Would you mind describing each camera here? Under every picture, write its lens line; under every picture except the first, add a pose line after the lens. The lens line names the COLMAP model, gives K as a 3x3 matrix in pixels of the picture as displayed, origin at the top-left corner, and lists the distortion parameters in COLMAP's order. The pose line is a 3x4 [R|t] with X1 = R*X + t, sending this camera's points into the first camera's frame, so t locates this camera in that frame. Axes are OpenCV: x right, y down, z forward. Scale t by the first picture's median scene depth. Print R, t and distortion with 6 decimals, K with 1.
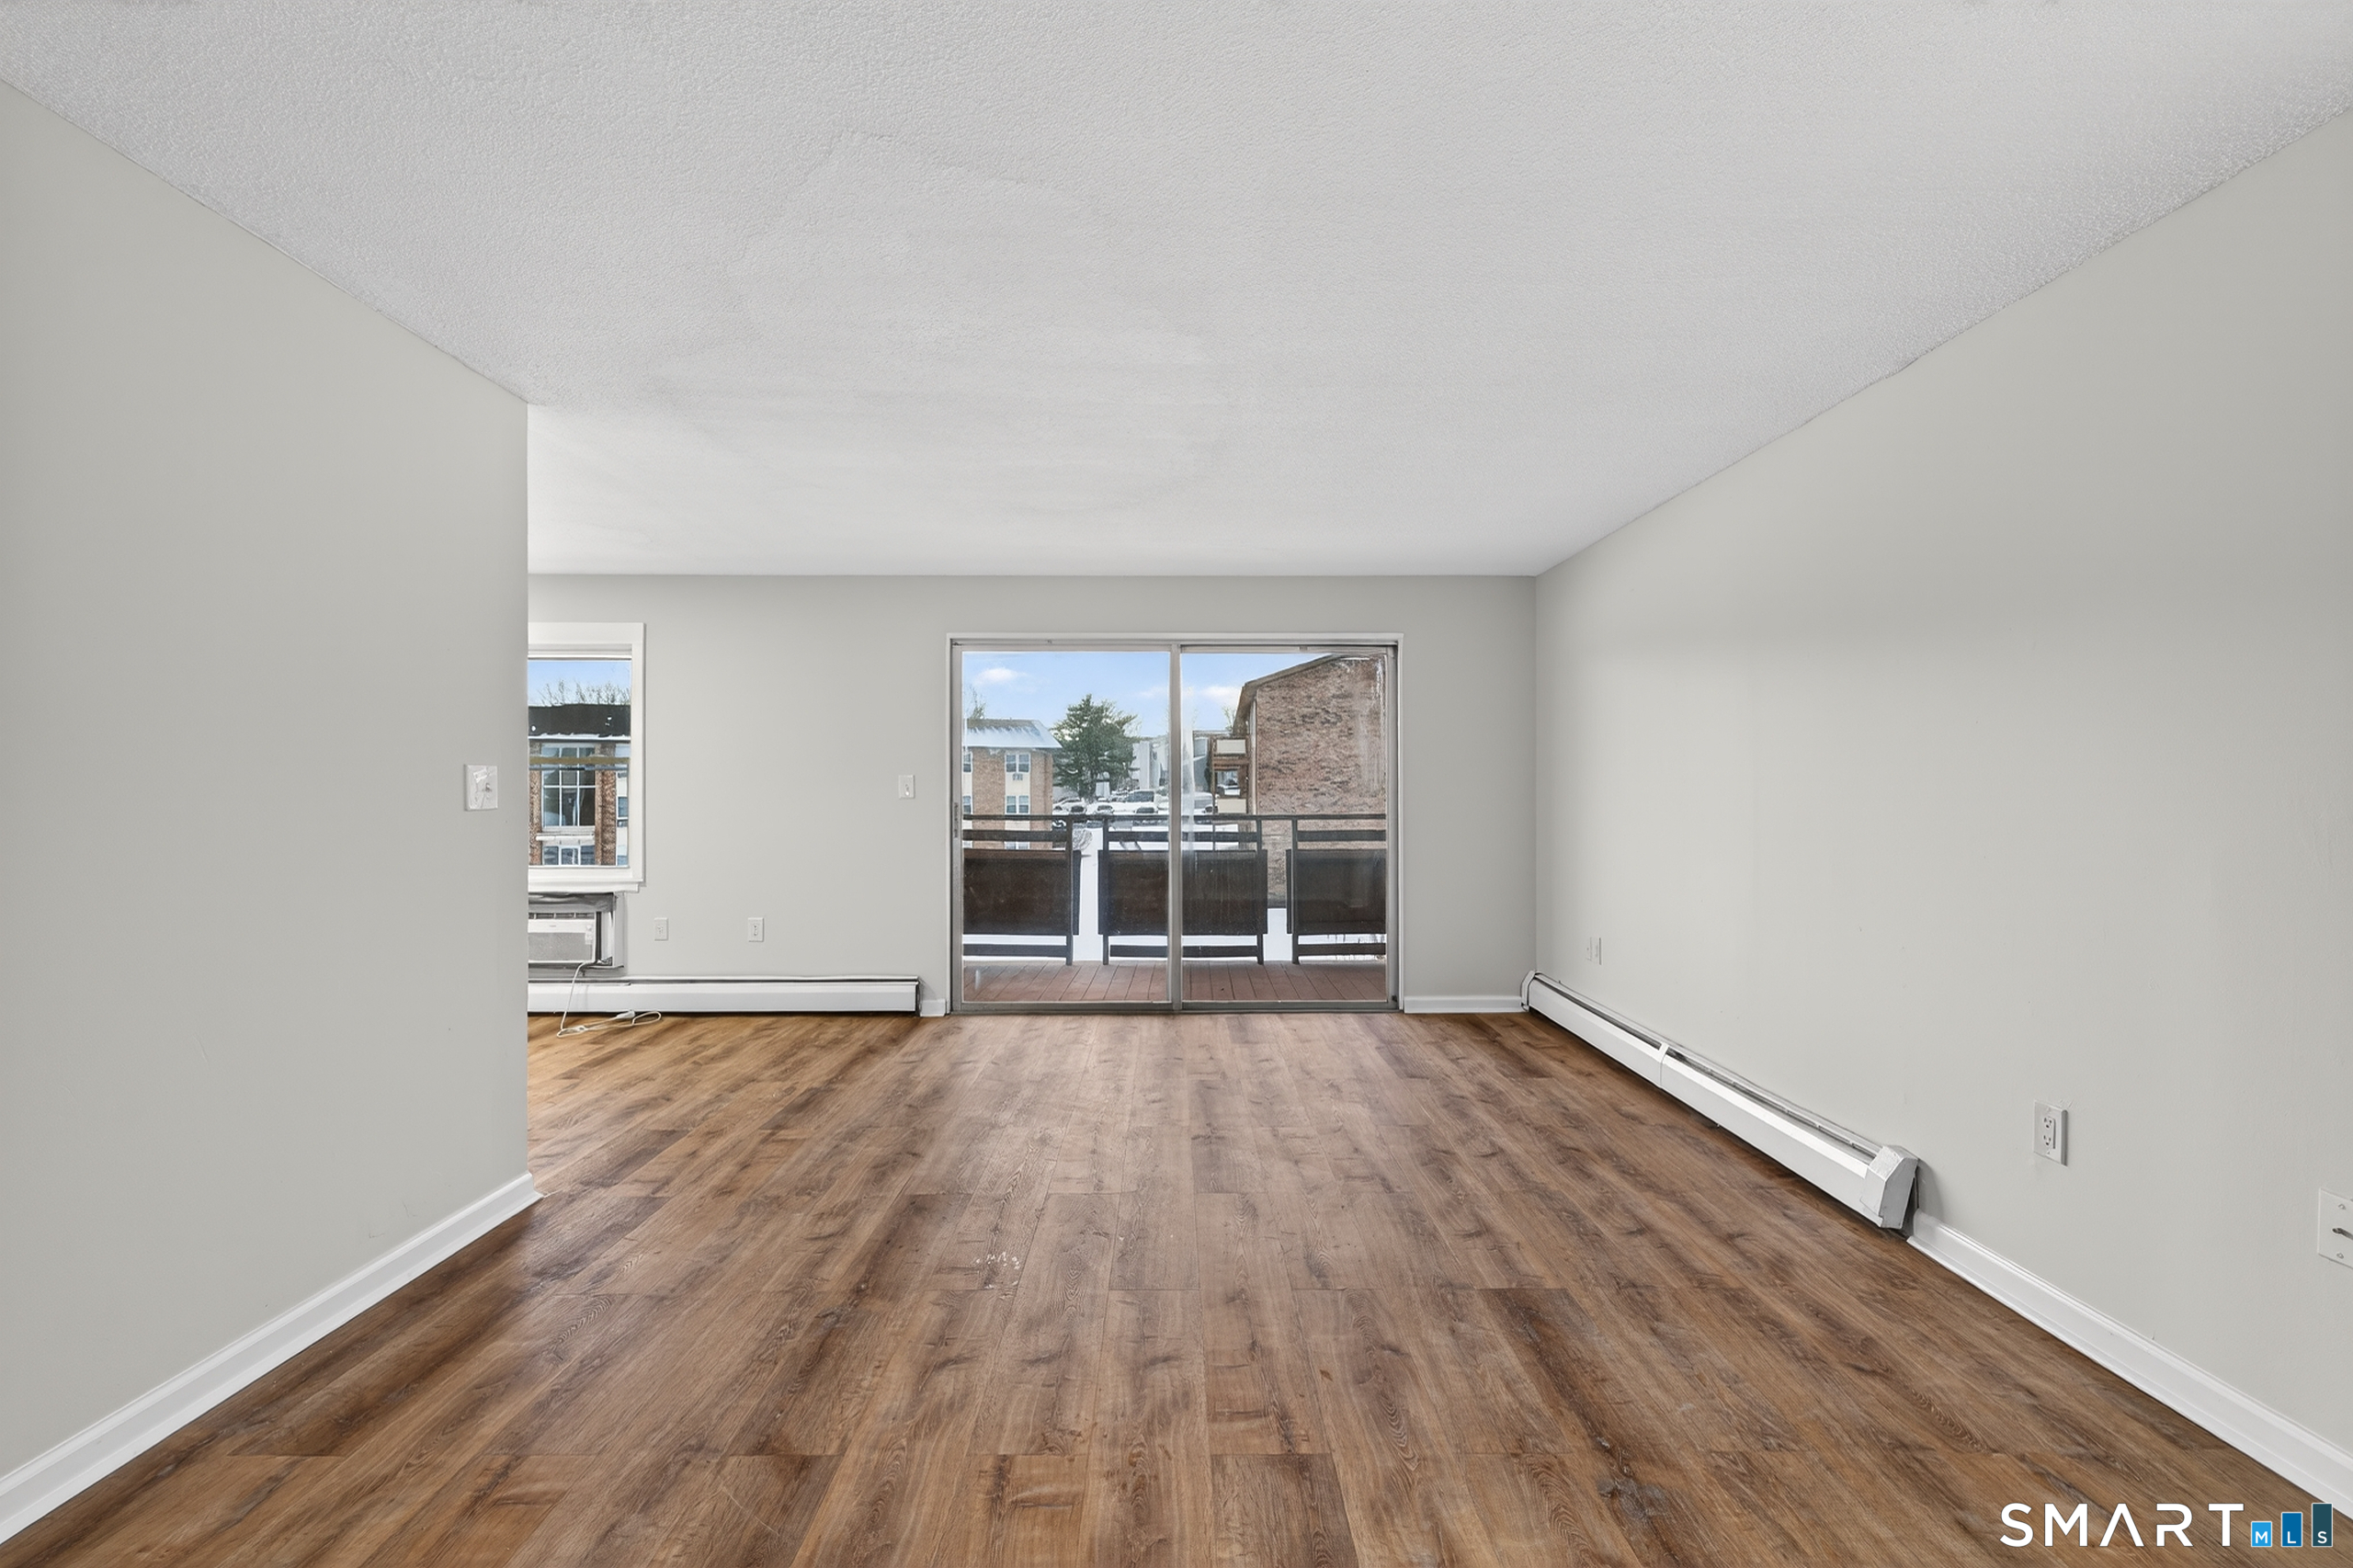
lens RADIAL K [[1038.0, 0, 1179.1], [0, 1038.0, 777.9], [0, 0, 1]] dist [0.002847, -0.001319]
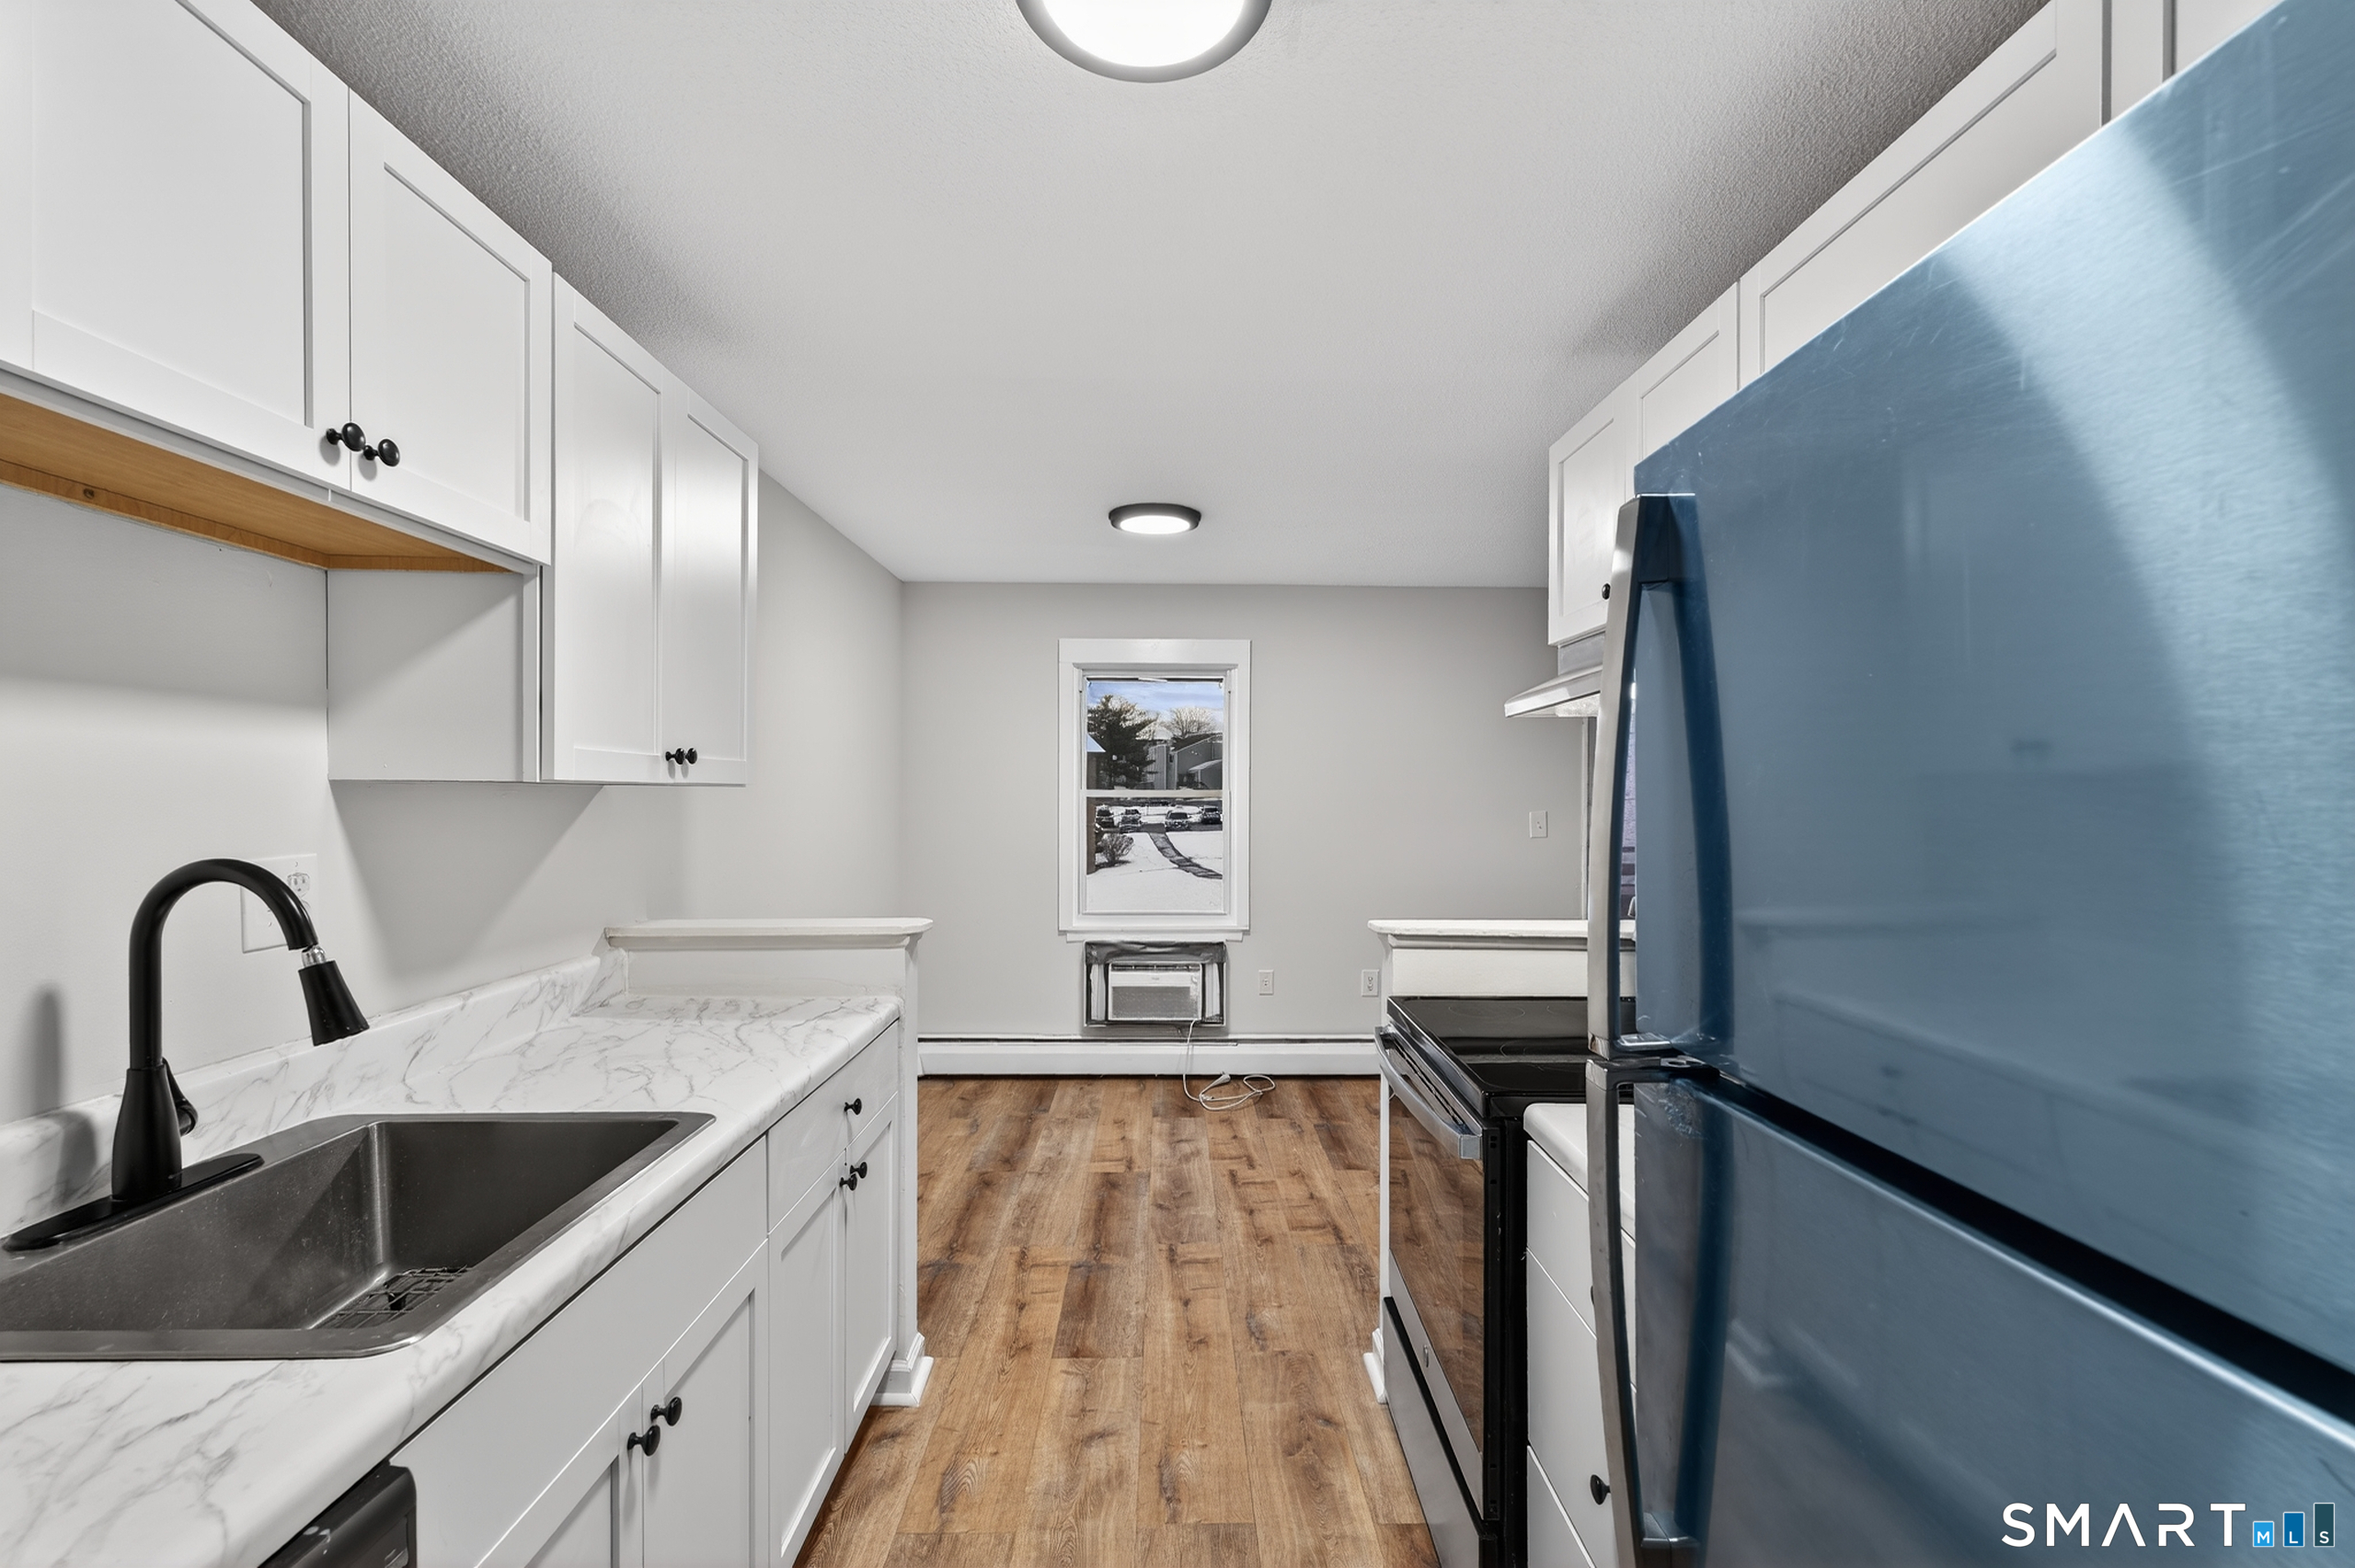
lens RADIAL K [[1038.7, 0, 1190.3], [0, 1038.7, 807.7], [0, 0, 1]] dist [0.002847, -0.001319]
pose [[0.999768, 0.005090, 0.020922, -1.019641], [-0.005625, 0.999657, 0.025577, -0.048258], [-0.020785, -0.025689, 0.999454, 0.188723]]
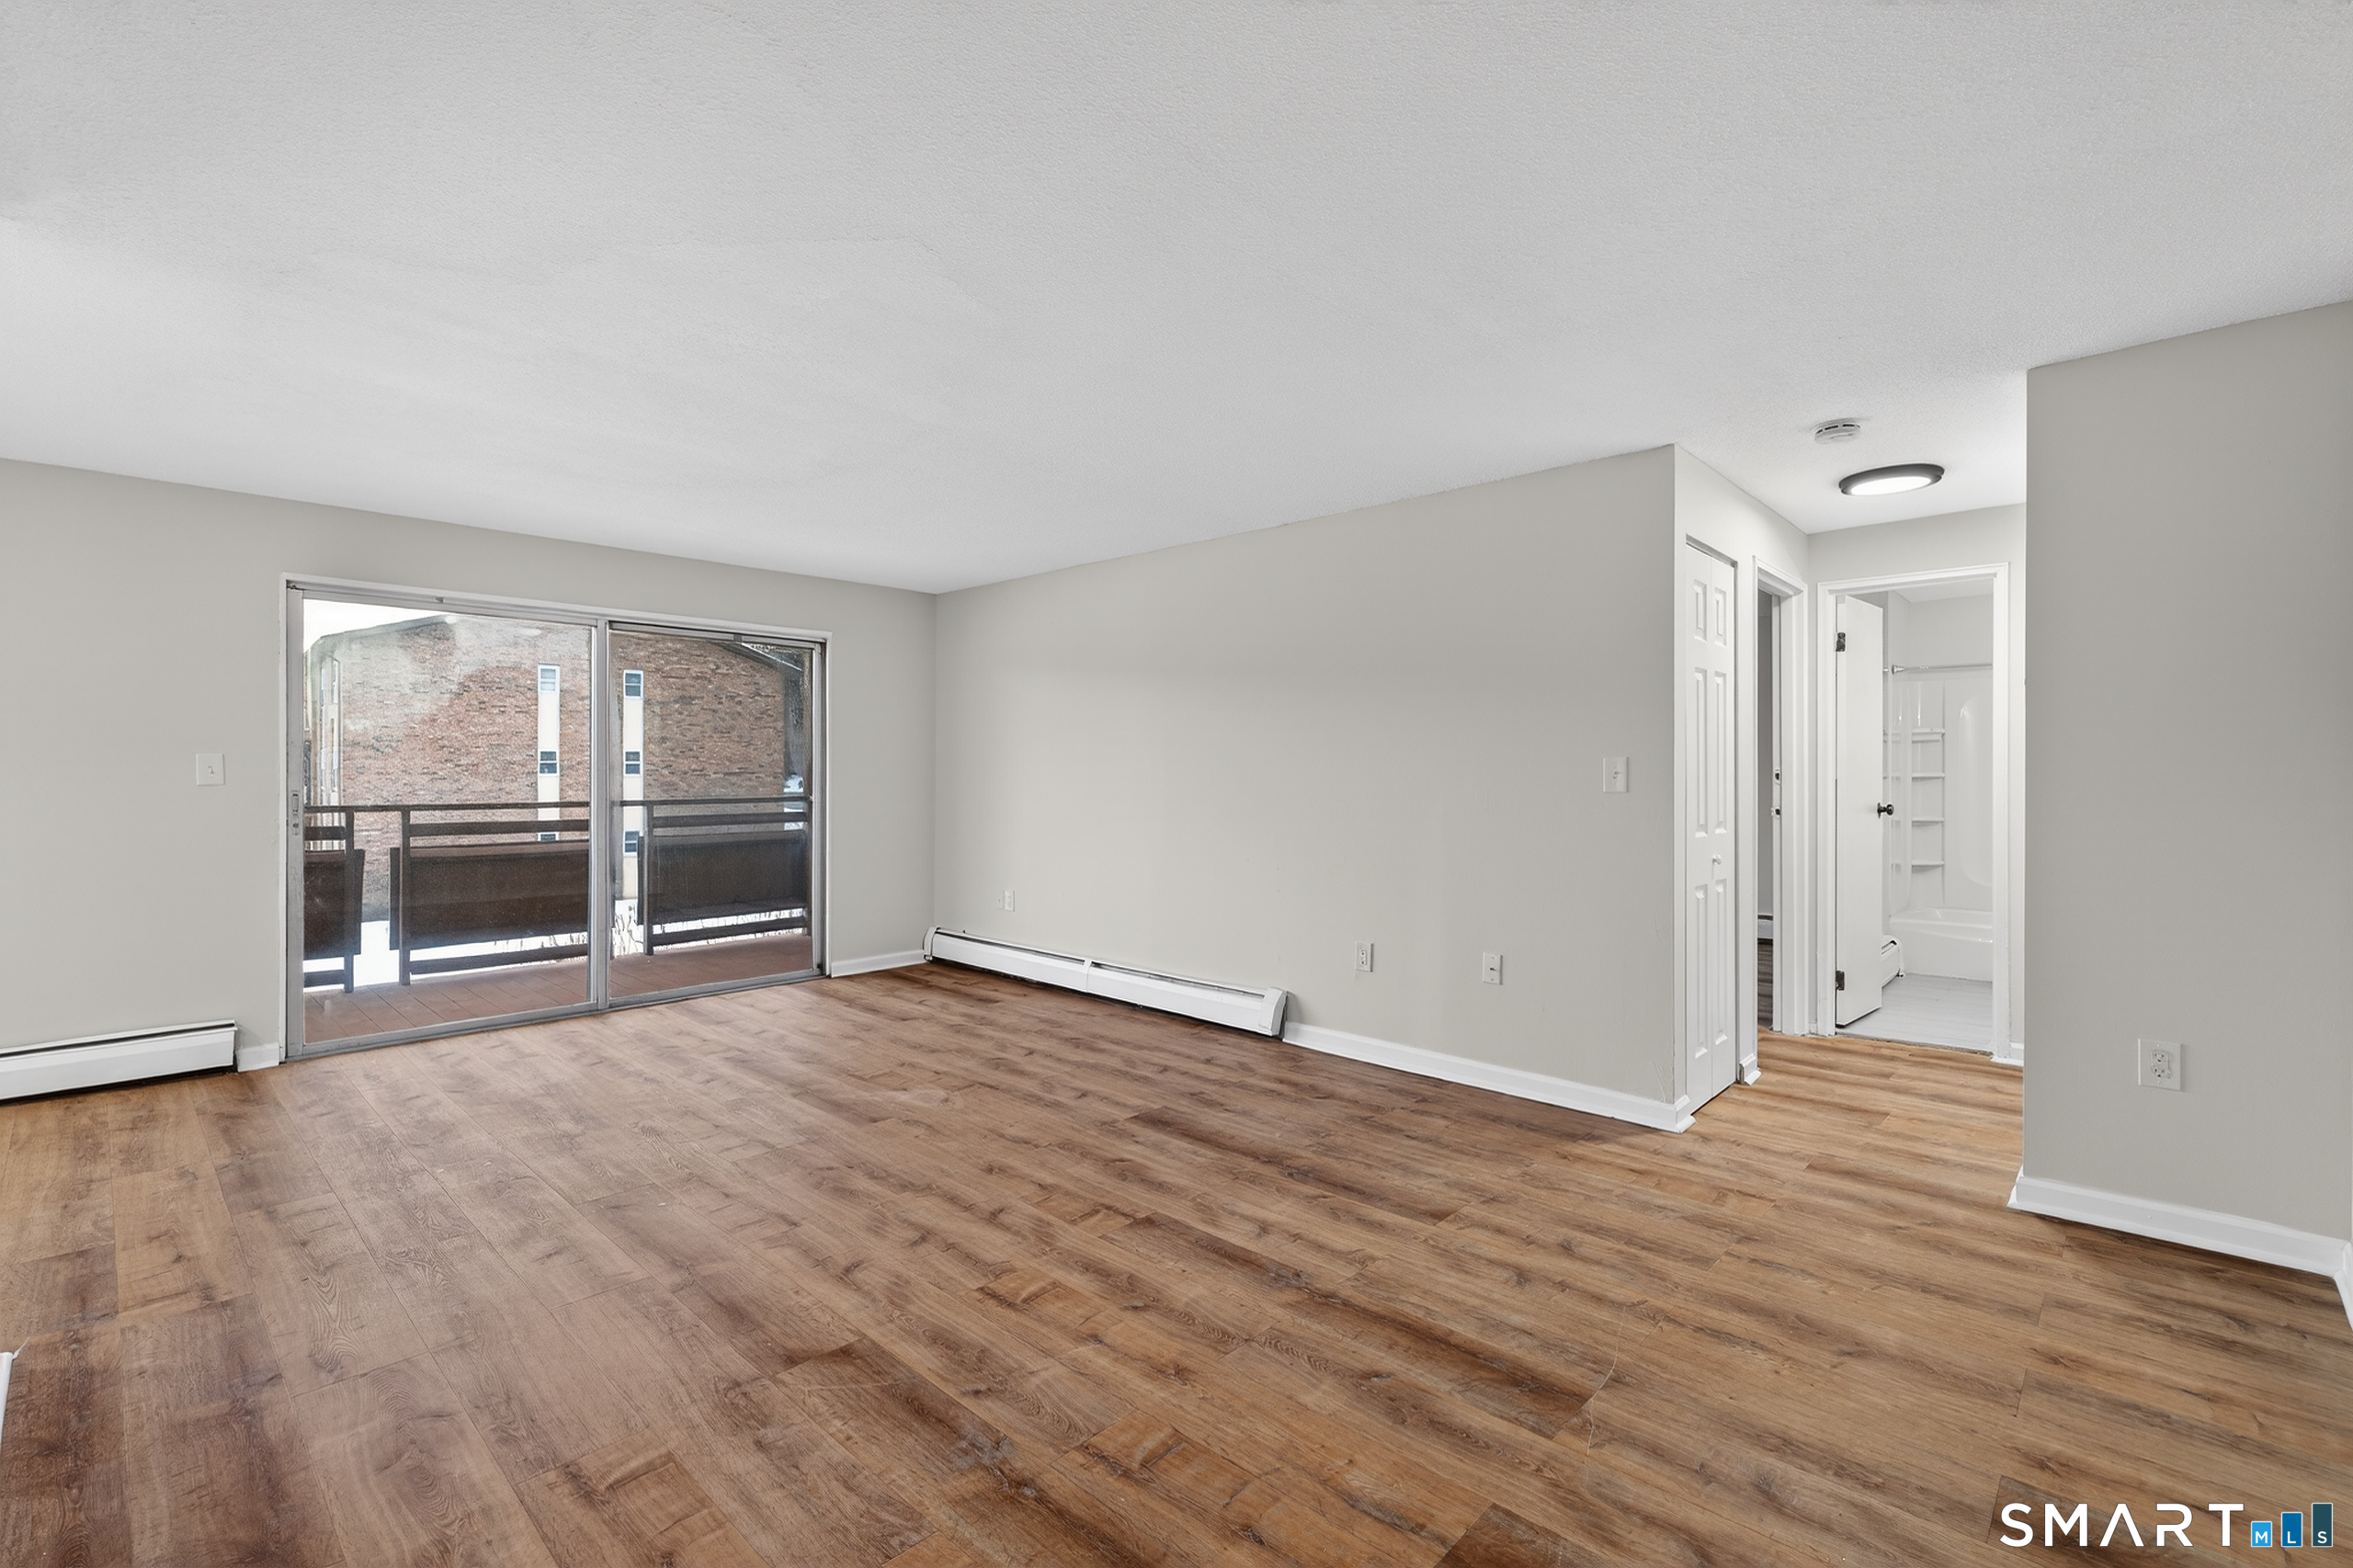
lens RADIAL K [[1038.0, 0, 1183.6], [0, 1038.0, 773.7], [0, 0, 1]] dist [0.002847, -0.001319]
pose [[0.691150, 0.001626, 0.722710, -0.558949], [-0.009633, 0.999929, 0.006963, -0.000650], [-0.722648, -0.011774, 0.691116, -0.043692]]
